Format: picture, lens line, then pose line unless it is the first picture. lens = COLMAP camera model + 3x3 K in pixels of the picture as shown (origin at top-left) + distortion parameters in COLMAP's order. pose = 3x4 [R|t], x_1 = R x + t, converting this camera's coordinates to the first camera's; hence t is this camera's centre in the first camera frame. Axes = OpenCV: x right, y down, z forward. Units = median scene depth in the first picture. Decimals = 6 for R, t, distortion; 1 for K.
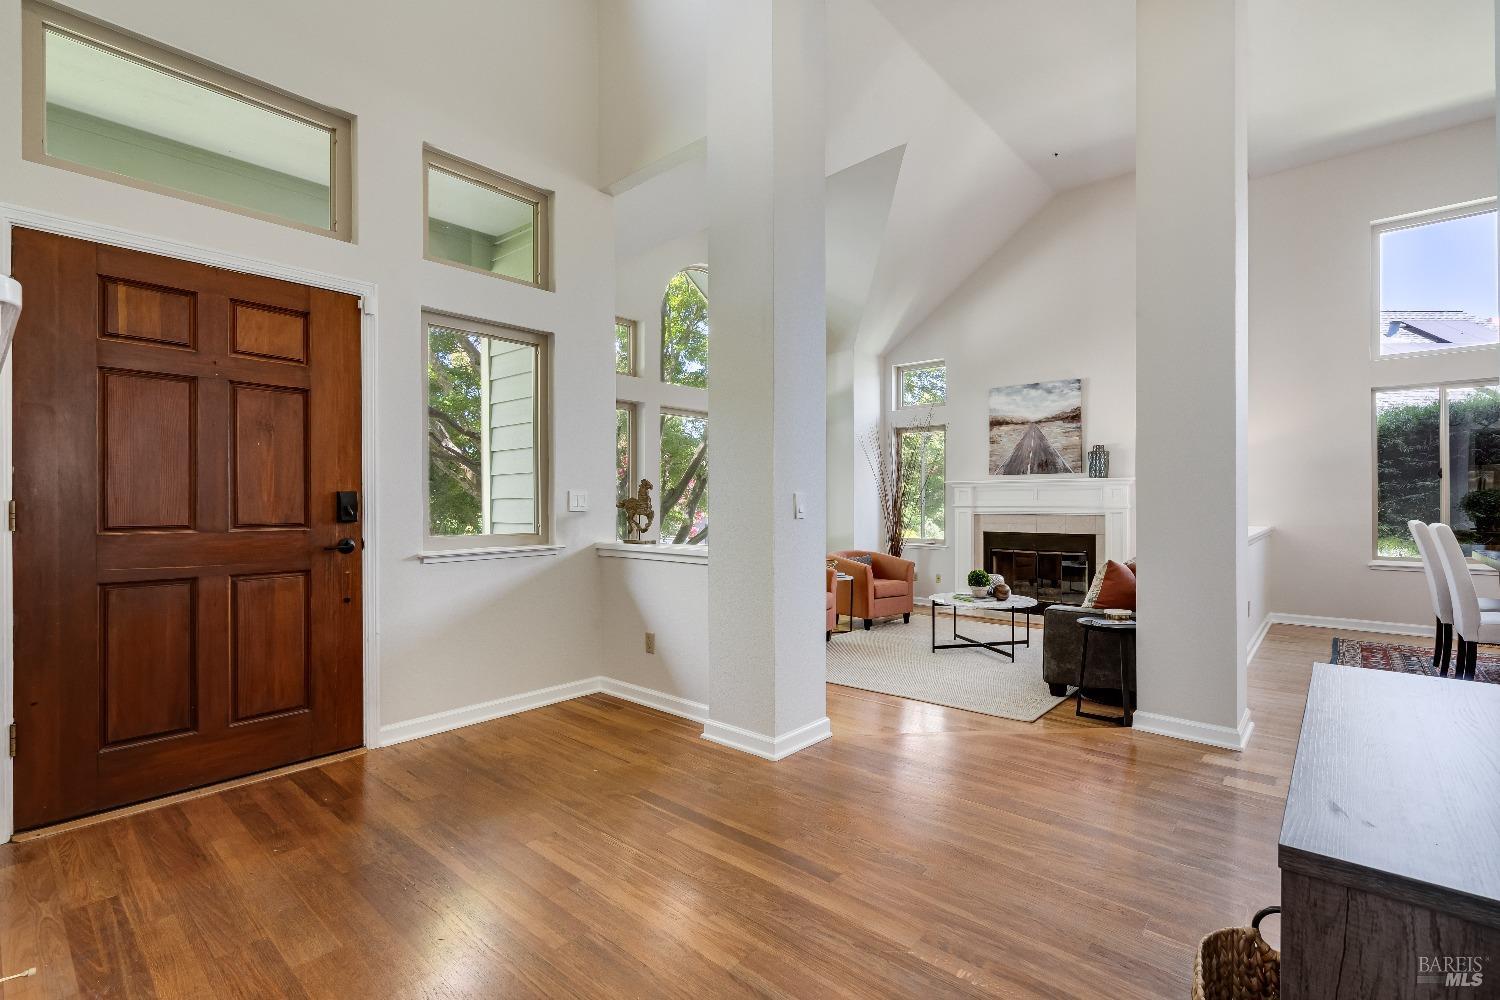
lens RADIAL K [[693.0, 0, 753.8], [0, 693.0, 504.6], [0, 0, 1]] dist [-0.007773, 0.002737]
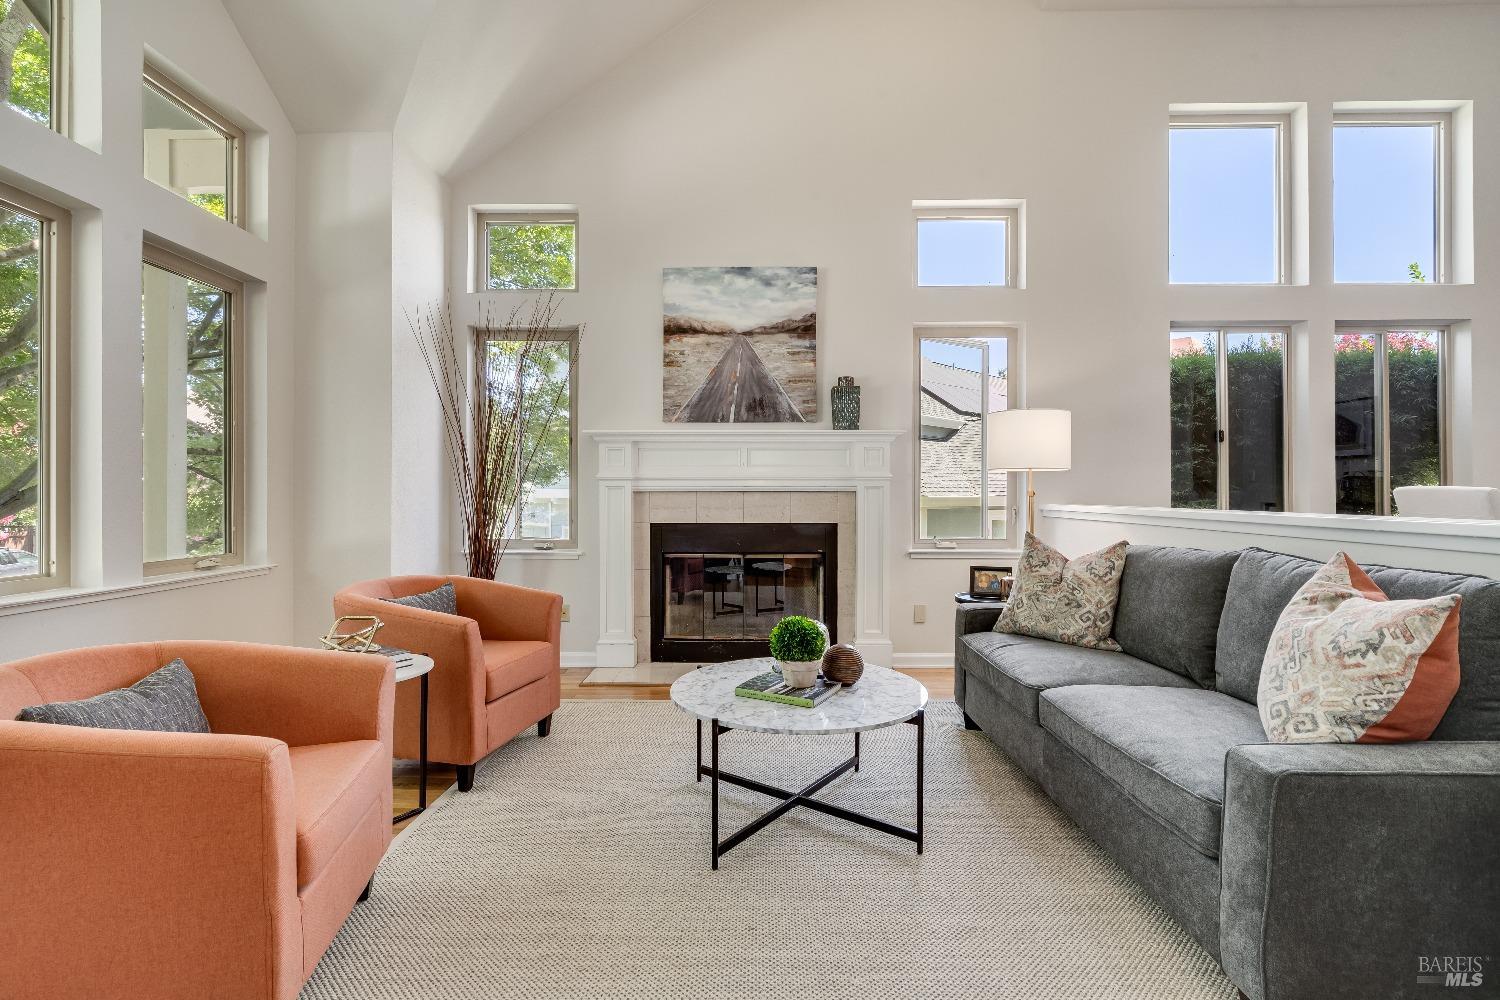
lens RADIAL K [[693.0, 0, 749.7], [0, 693.0, 490.7], [0, 0, 1]] dist [-0.007773, 0.002737]
pose [[0.766701, 0.005202, 0.641983, 0.035992], [-0.000106, 0.999968, -0.007977, 0.018701], [-0.642004, 0.006048, 0.766677, 0.551253]]
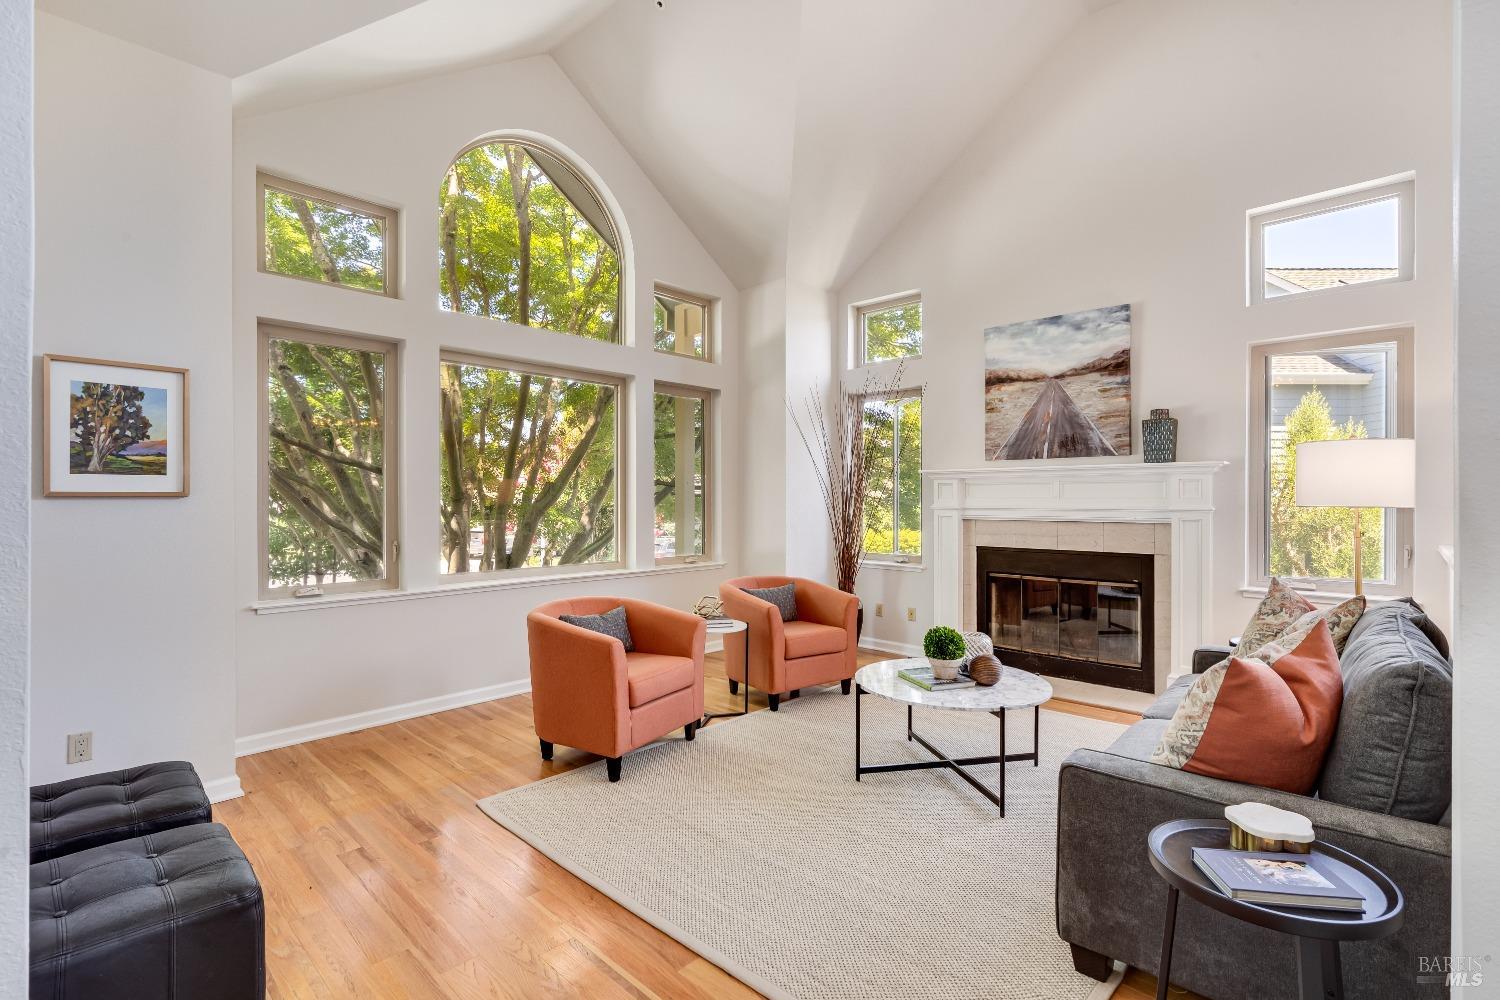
lens RADIAL K [[693.0, 0, 747.3], [0, 693.0, 499.1], [0, 0, 1]] dist [-0.007773, 0.002737]
pose [[0.998908, 0.001234, -0.046714, 0.152378], [-0.001368, 0.999995, -0.002842, -0.003729], [0.046710, 0.002903, 0.998904, 0.349103]]
